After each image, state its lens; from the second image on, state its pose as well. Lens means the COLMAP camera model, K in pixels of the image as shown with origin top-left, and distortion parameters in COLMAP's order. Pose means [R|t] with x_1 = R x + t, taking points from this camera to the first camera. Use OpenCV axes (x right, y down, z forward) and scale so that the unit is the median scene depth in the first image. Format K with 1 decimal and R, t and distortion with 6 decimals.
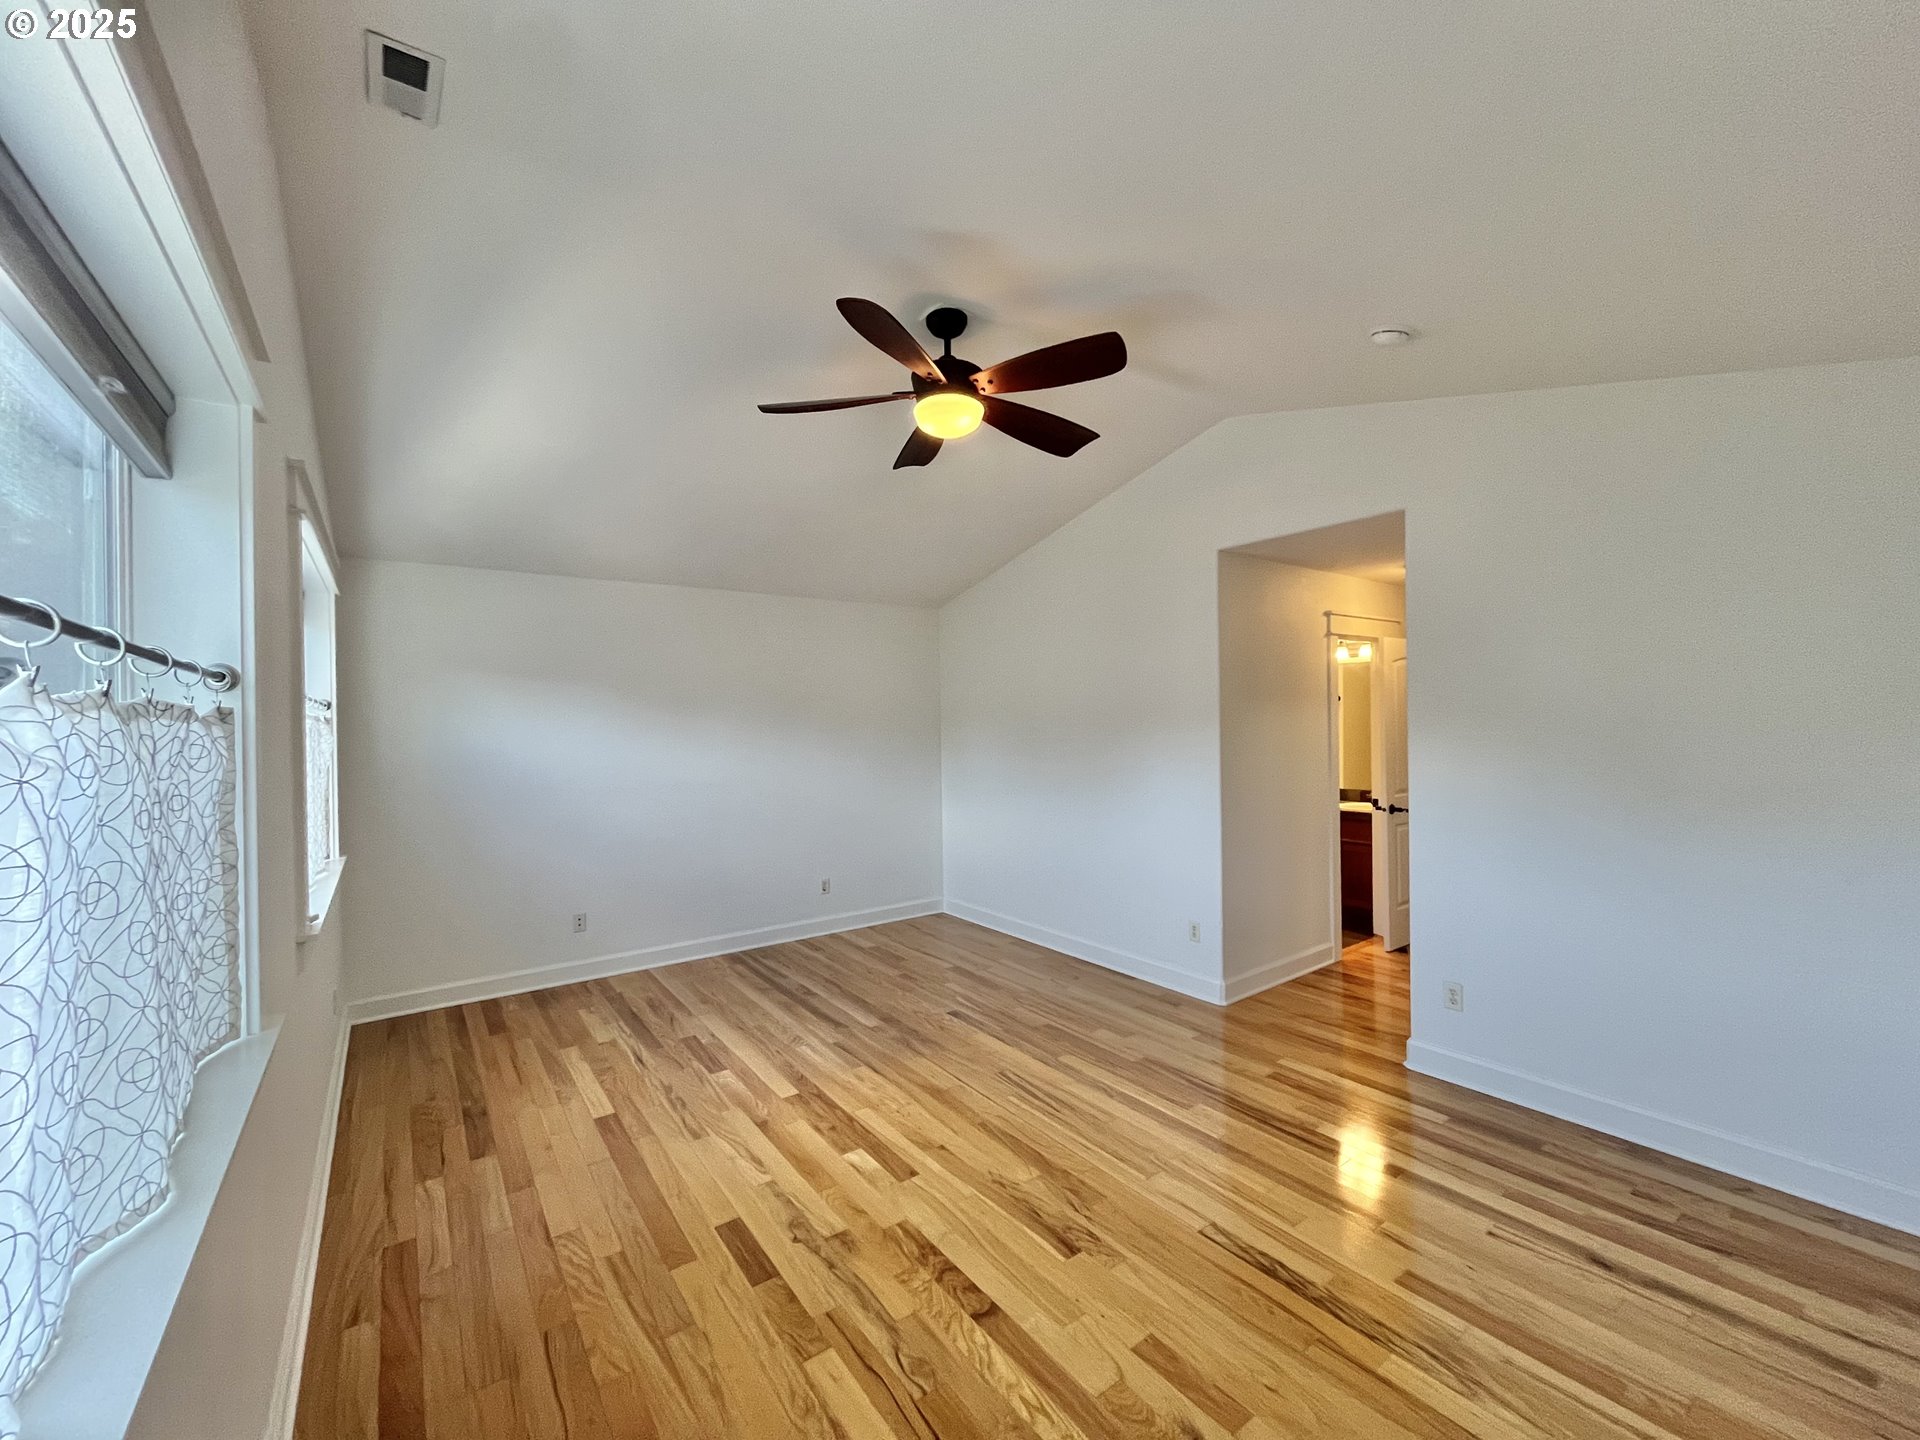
lens RADIAL K [[771.8, 0, 960.0], [0, 771.8, 720.0], [0, 0, 1]] dist [0.008442, 0.000048]
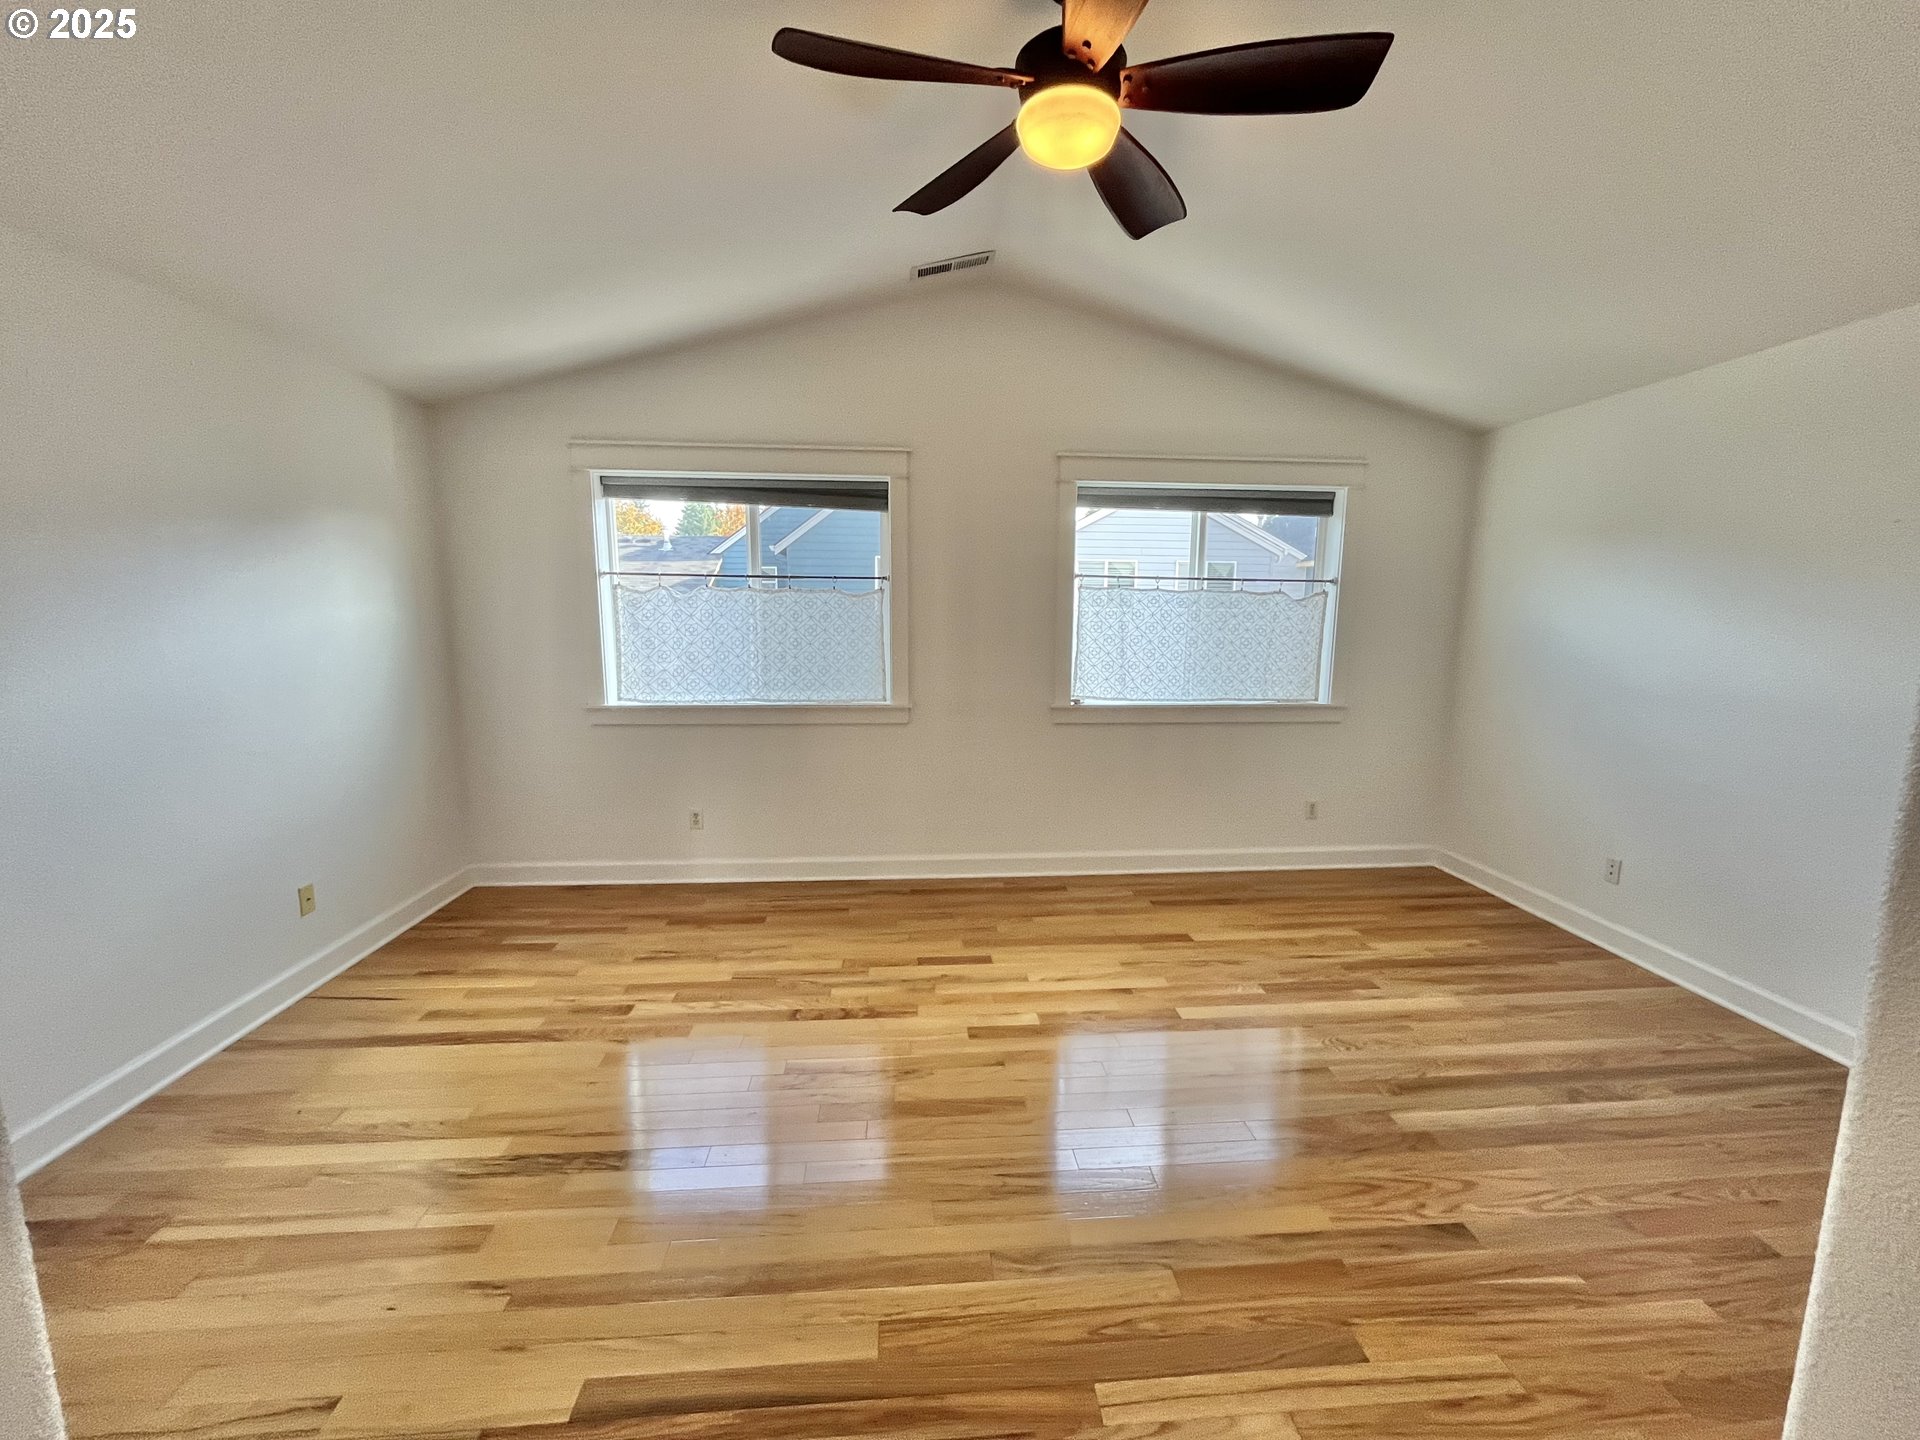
lens RADIAL K [[771.8, 0, 960.0], [0, 771.8, 720.0], [0, 0, 1]] dist [0.008442, 0.000048]
pose [[-0.515775, 0.132105, -0.846477, 0.596450], [-0.001988, 0.987853, 0.155380, 0.011948], [0.856722, 0.081824, -0.509248, 1.157631]]
